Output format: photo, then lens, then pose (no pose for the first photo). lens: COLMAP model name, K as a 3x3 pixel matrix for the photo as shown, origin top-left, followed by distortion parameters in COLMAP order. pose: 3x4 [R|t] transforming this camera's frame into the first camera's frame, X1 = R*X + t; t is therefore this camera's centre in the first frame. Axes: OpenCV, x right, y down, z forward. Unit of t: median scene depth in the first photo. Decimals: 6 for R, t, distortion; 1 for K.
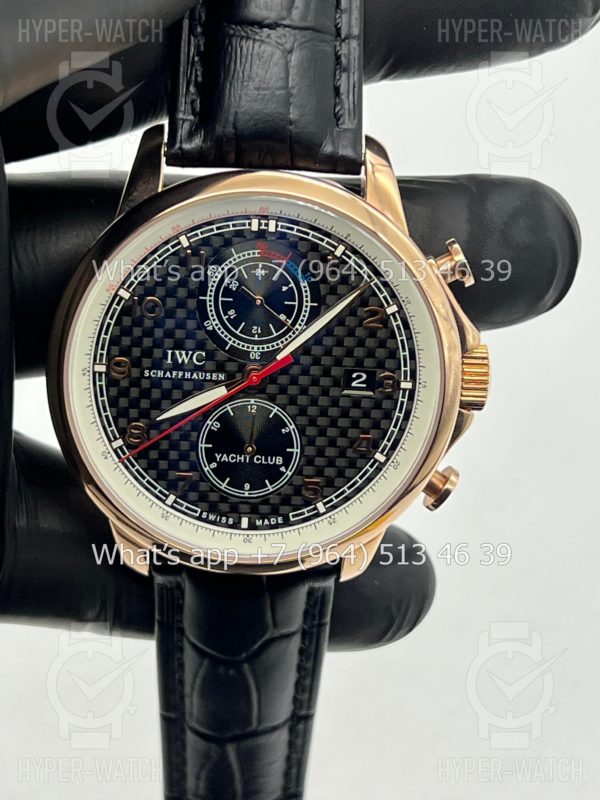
lens RADIAL K [[1850.4, 0, 302.9], [0, 1850.4, 394.0], [0, 0, 1]] dist [0.146821, 0.000000]
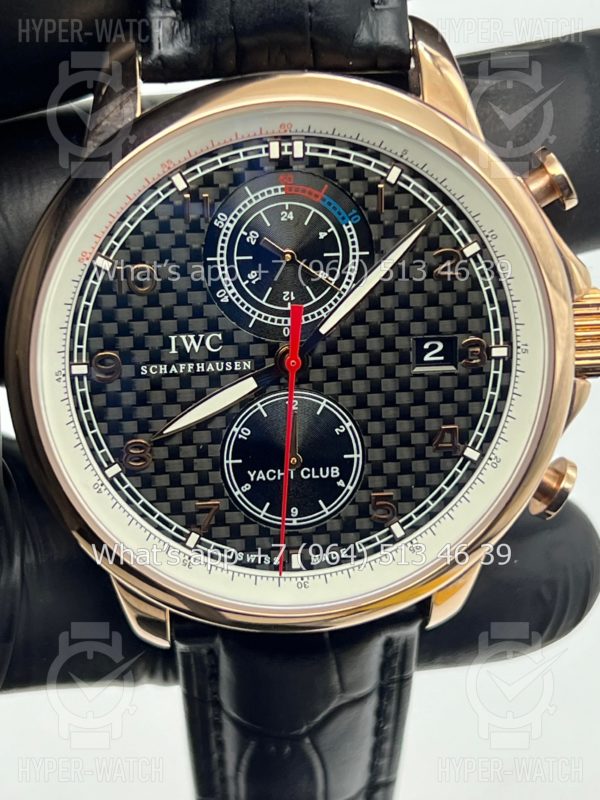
lens RADIAL K [[1850.4, 0, 283.8], [0, 1850.4, 394.4], [0, 0, 1]] dist [0.146821, 0.000000]
pose [[0.994951, -0.098277, 0.020332, -0.045386], [0.098413, 0.995129, -0.005762, 0.007803], [-0.019667, 0.007734, 0.999777, 0.272588]]
